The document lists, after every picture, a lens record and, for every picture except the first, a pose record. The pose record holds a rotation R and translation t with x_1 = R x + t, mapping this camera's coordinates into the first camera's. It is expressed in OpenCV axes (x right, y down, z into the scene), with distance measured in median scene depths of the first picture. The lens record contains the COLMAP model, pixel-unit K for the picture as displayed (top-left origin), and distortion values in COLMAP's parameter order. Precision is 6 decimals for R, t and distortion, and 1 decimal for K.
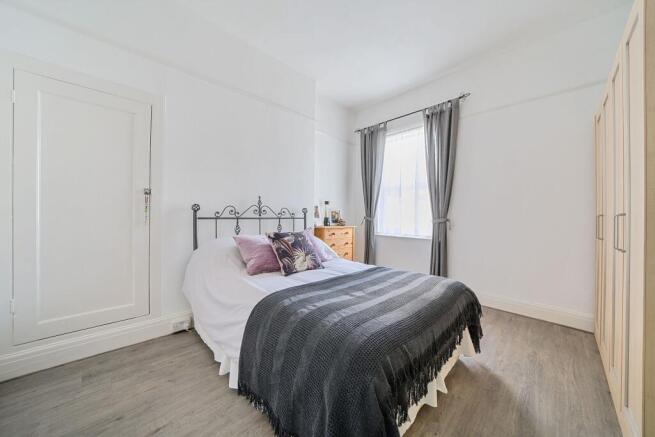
lens RADIAL K [[227.5, 0, 327.5], [0, 227.5, 218.1], [0, 0, 1]] dist [0.000000, 0.000000]
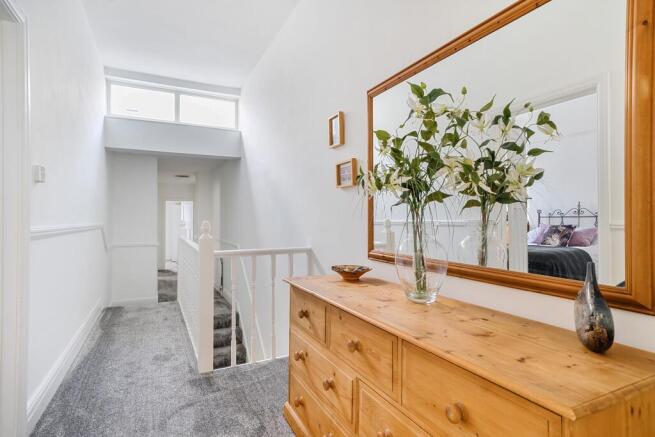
lens RADIAL K [[356.2, 0, 327.6], [0, 356.2, 219.2], [0, 0, 1]] dist [0.000010, 0.000002]
pose [[-0.312158, -0.003875, -0.950022, 2.491157], [-0.002538, 0.999992, -0.003245, 0.029444], [0.950027, 0.001398, -0.312165, 0.185807]]
